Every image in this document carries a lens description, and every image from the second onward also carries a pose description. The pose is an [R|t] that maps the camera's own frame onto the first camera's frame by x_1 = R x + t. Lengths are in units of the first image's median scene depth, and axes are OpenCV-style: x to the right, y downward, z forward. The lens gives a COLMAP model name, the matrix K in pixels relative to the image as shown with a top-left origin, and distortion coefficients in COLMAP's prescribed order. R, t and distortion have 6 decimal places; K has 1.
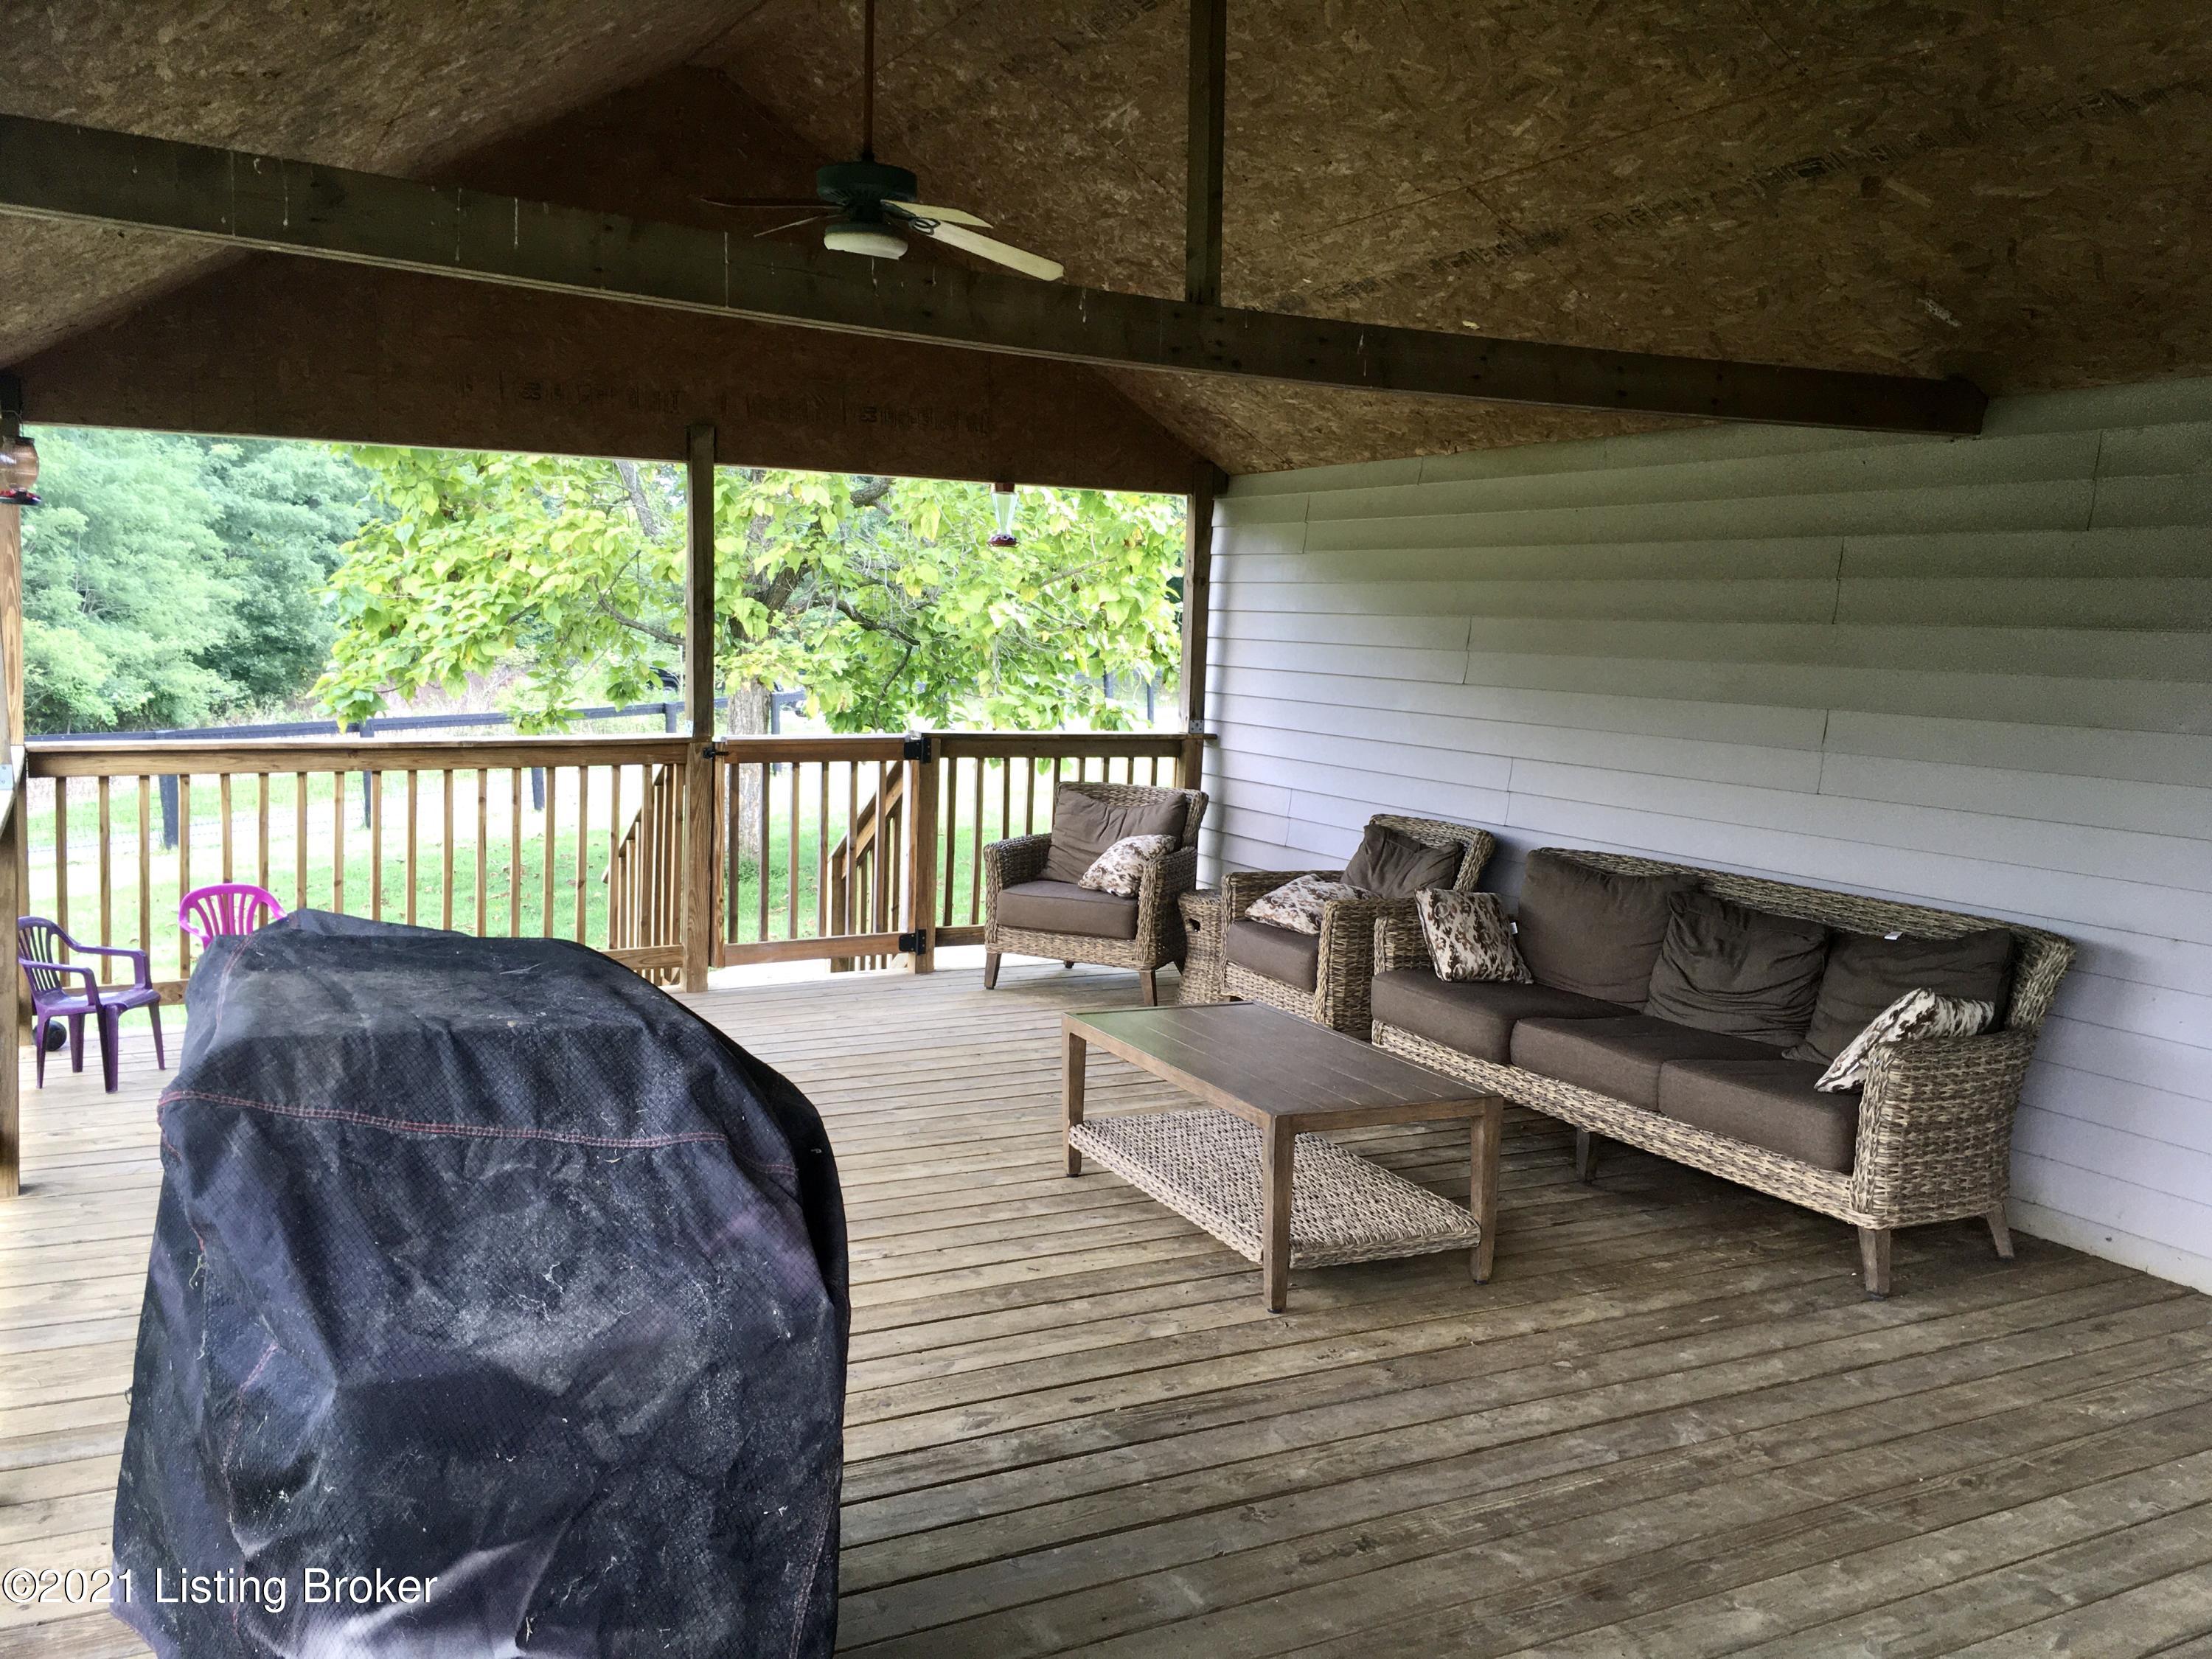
lens RADIAL K [[1905.2, 0, 1105.1], [0, 1905.2, 811.5], [0, 0, 1]] dist [0.060291, -0.017737]
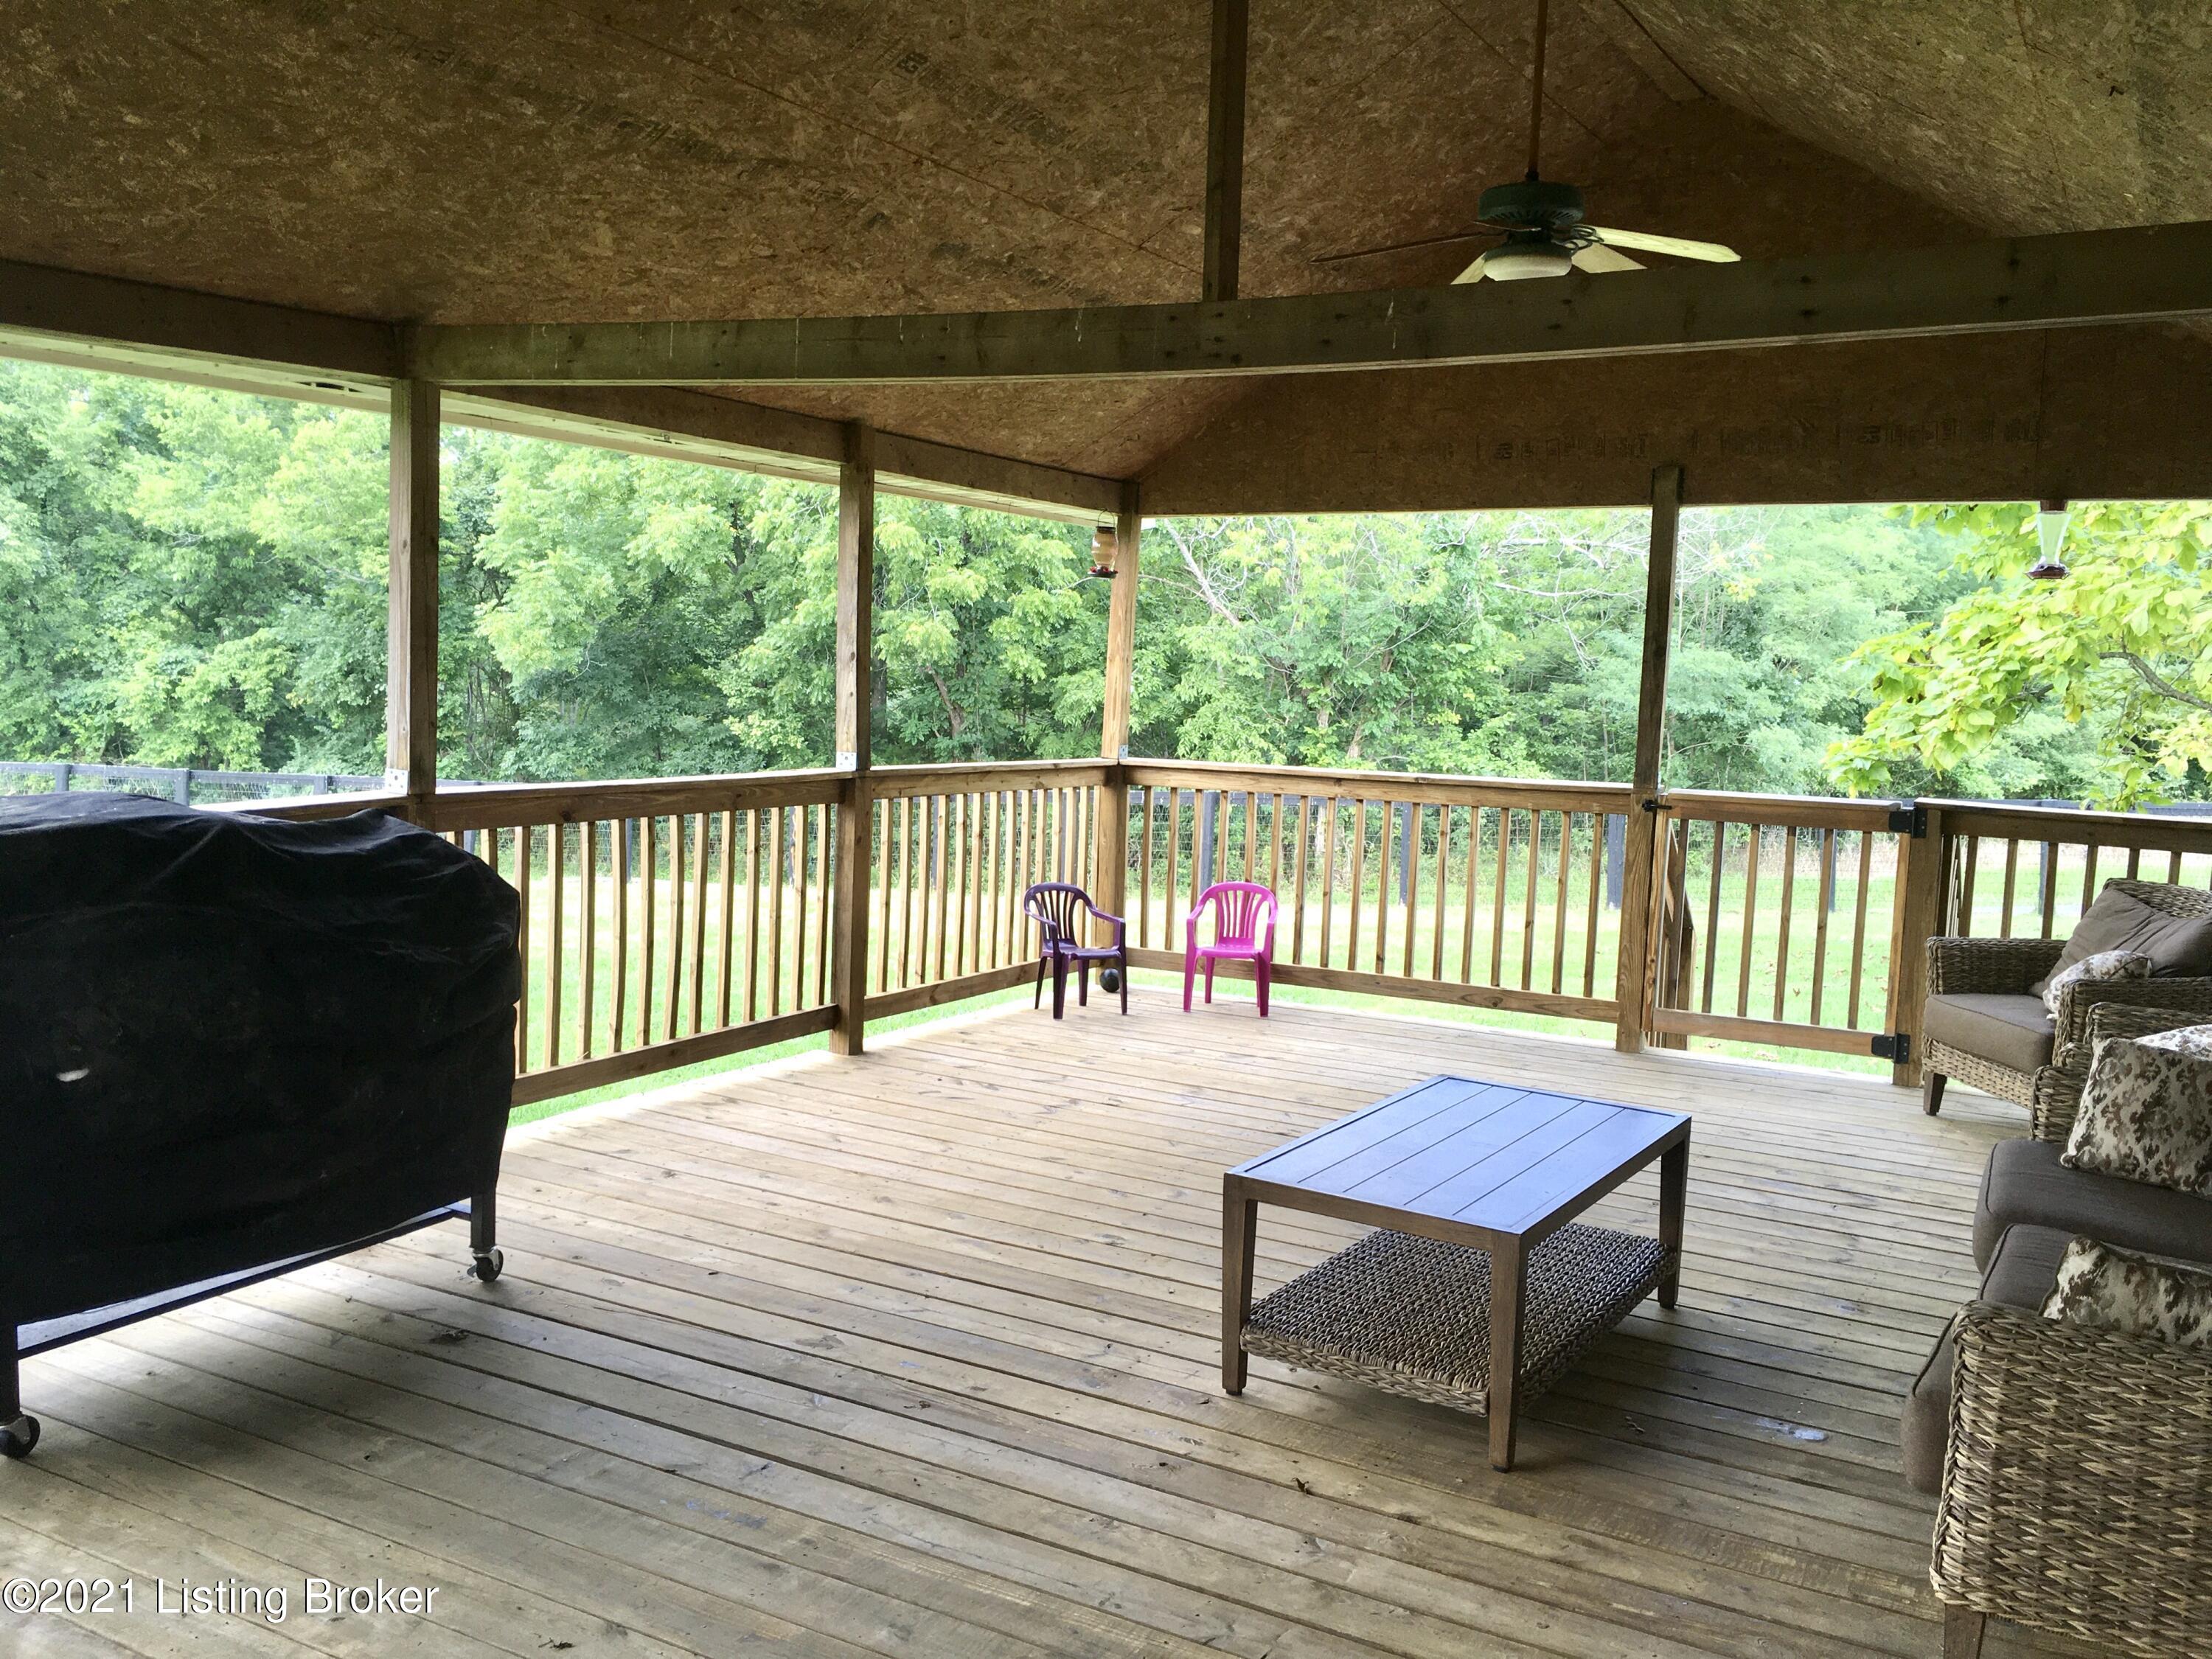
lens RADIAL K [[1905.2, 0, 1108.1], [0, 1905.2, 817.1], [0, 0, 1]] dist [0.060291, -0.017737]
pose [[0.534747, 0.065175, -0.842495, 0.572335], [-0.102540, 0.994658, 0.011862, -0.010335], [0.838768, 0.080046, 0.538573, 0.313898]]
